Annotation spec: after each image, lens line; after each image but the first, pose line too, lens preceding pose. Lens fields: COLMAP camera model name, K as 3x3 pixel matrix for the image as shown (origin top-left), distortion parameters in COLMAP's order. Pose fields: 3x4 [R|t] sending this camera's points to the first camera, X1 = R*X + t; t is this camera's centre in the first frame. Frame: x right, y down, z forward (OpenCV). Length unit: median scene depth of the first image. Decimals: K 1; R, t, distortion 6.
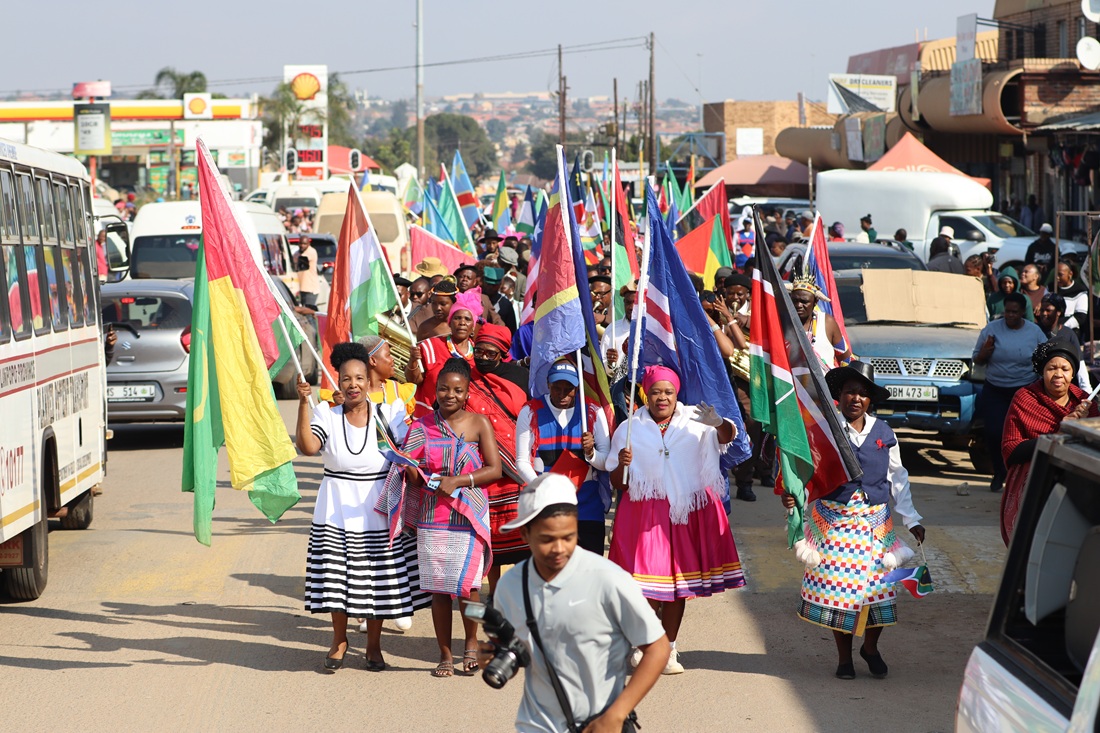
lens RADIAL K [[3624.7, 0, 548.8], [0, 3624.7, 366.5], [0, 0, 1]] dist [-0.085741, 0.000000]
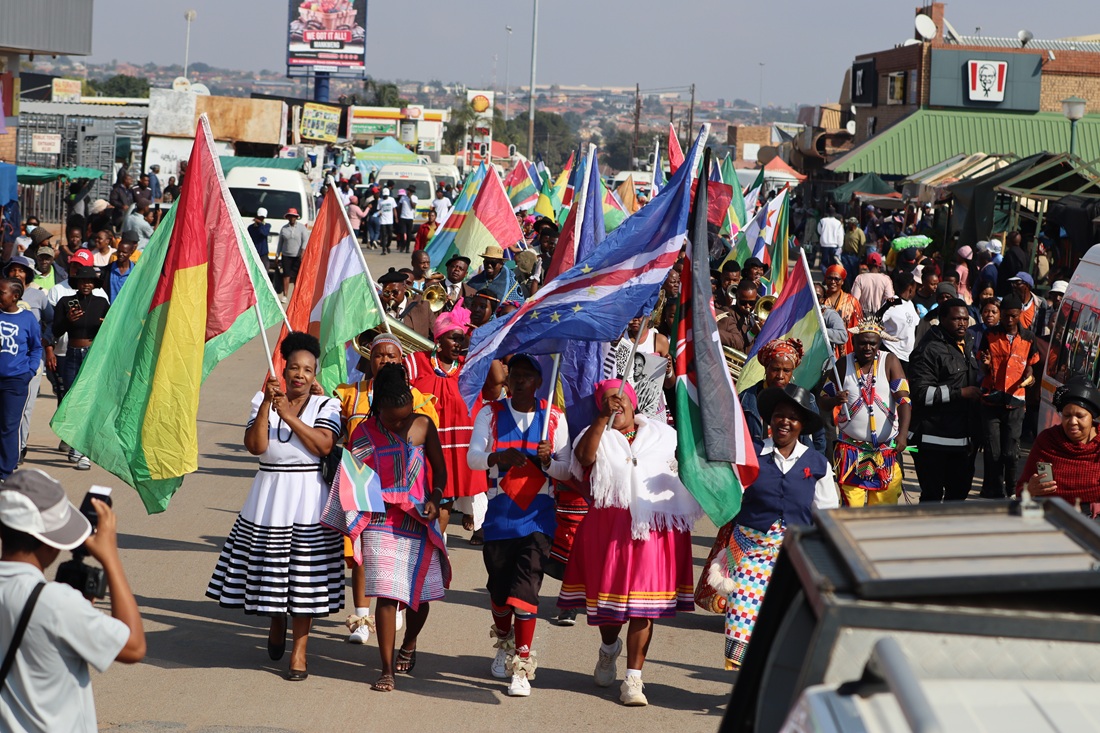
lens RADIAL K [[3624.7, 0, 550.7], [0, 3624.7, 364.0], [0, 0, 1]] dist [-0.085741, 0.000000]
pose [[0.998527, 0.052052, -0.015286, -0.003358], [-0.052021, 0.998643, 0.002426, 0.023986], [0.015392, -0.001628, 0.999880, -0.445081]]
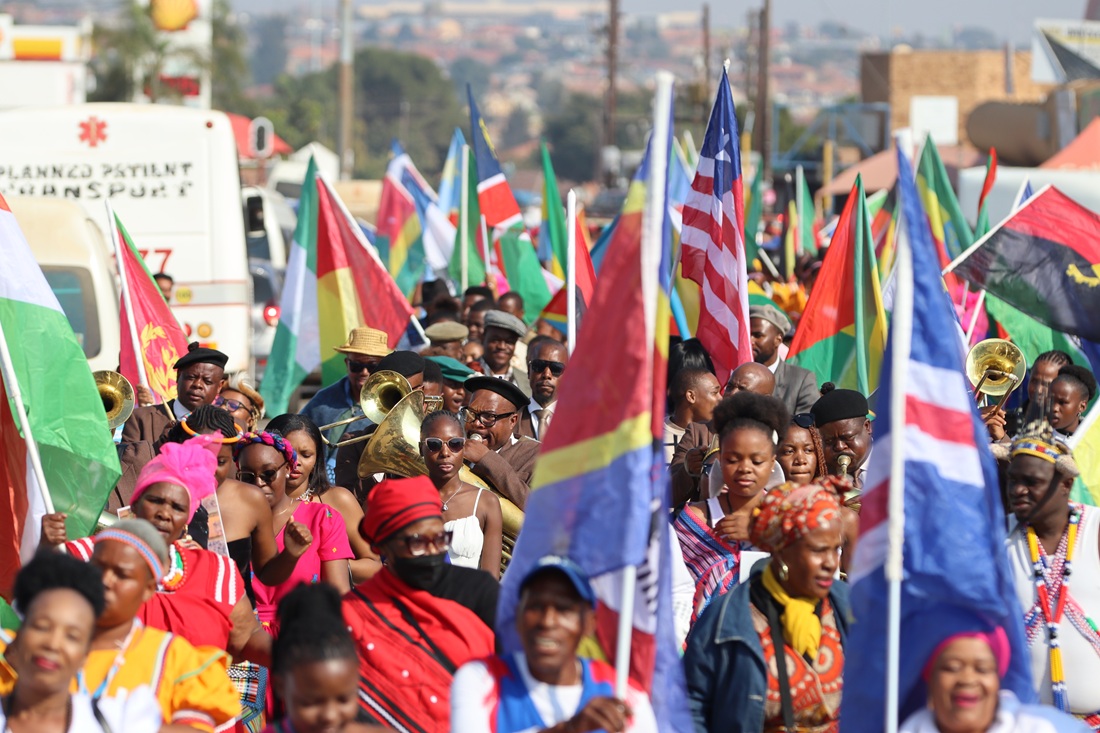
lens RADIAL K [[7566.0, 0, 549.1], [0, 7566.0, 366.9], [0, 0, 1]] dist [1.368546, 0.000000]
pose [[0.999750, 0.022235, -0.002441, -0.001810], [-0.022293, 0.999377, -0.027378, 0.008768], [0.001831, 0.027425, 0.999622, -0.156946]]
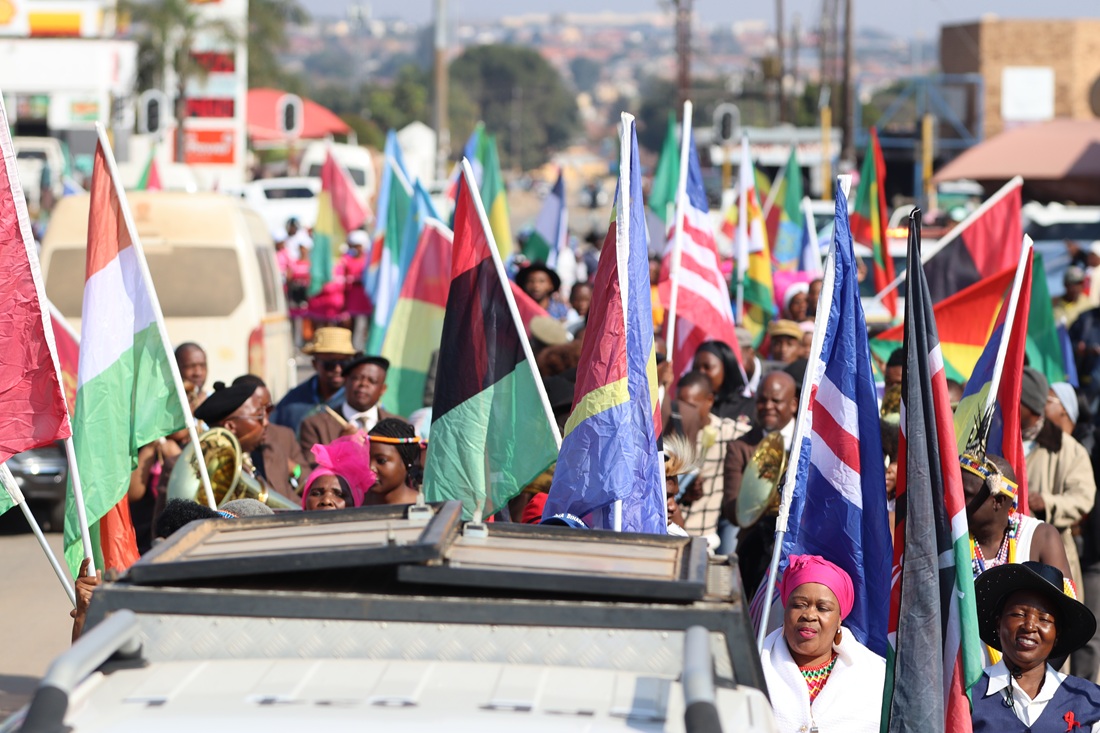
lens RADIAL K [[5774.0, 0, 551.3], [0, 5774.0, 366.4], [0, 0, 1]] dist [0.217806, 0.000000]
pose [[0.999664, 0.016554, -0.019939, 0.001817], [-0.016846, 0.999752, -0.014563, -0.005599], [0.019693, 0.014894, 0.999695, 0.099161]]
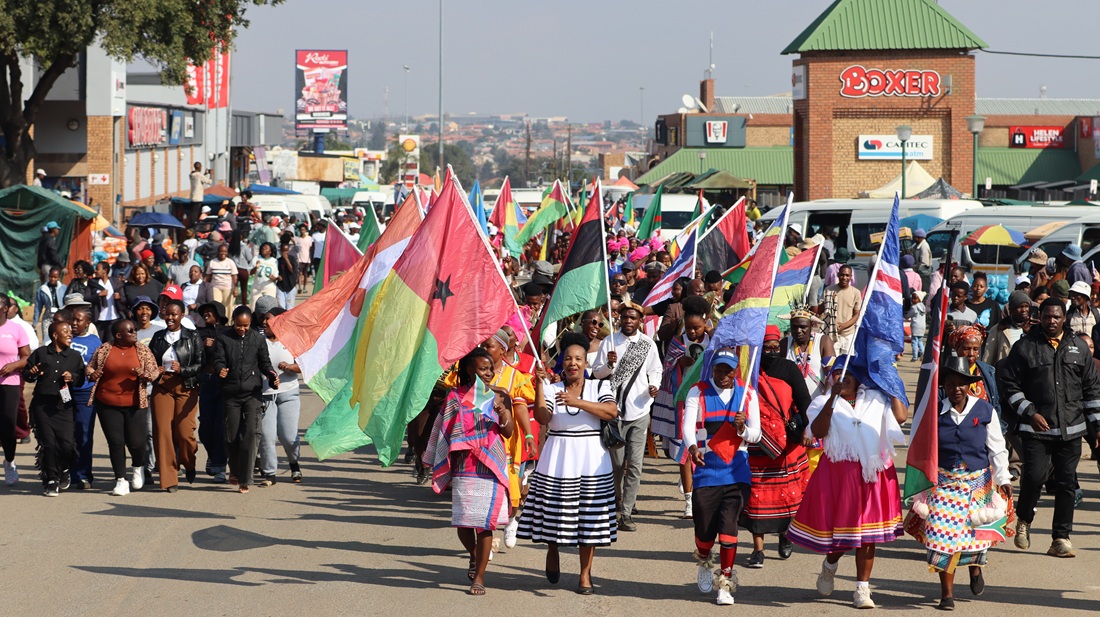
lens RADIAL K [[3661.0, 0, 548.9], [0, 3661.0, 308.7], [0, 0, 1]] dist [-0.083812, 0.000000]
pose [[0.999887, 0.009504, 0.011621, -0.006246], [-0.009260, 0.999739, -0.020864, 0.045357], [-0.011816, 0.020754, 0.999715, -0.825894]]
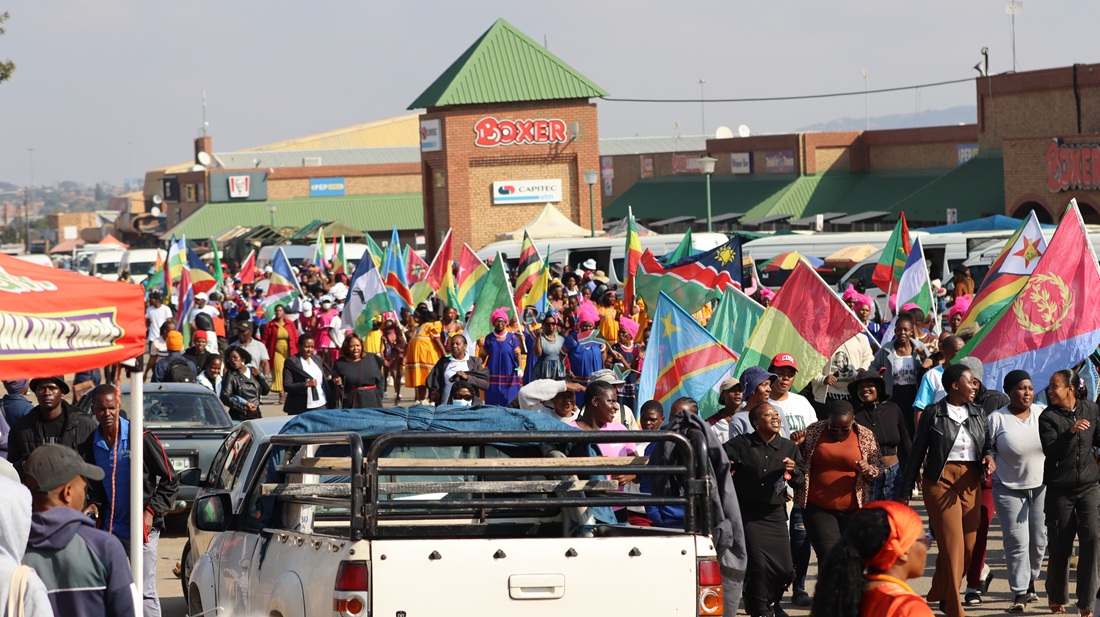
lens RADIAL K [[3661.0, 0, 550.7], [0, 3661.0, 307.4], [0, 0, 1]] dist [-0.083812, 0.000000]
pose [[0.982631, -0.038206, 0.181597, -0.043531], [0.044771, 0.998478, -0.032191, 0.046831], [-0.180091, 0.039762, 0.982846, -0.853827]]
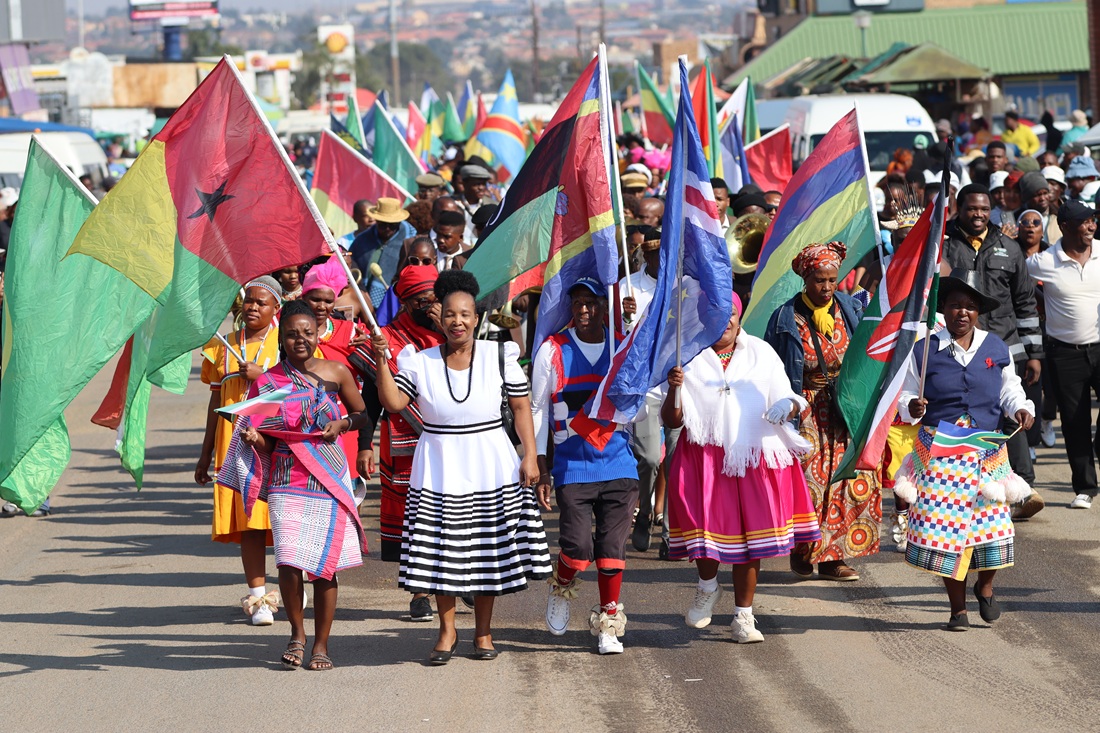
lens RADIAL K [[5579.2, 0, 549.4], [0, 5579.2, 365.9], [0, 0, 1]] dist [0.144039, 0.000000]
pose [[0.999305, -0.036883, 0.005486, -0.004737], [0.036924, 0.999290, -0.007503, 0.039078], [-0.005205, 0.007700, 0.999957, -0.697477]]
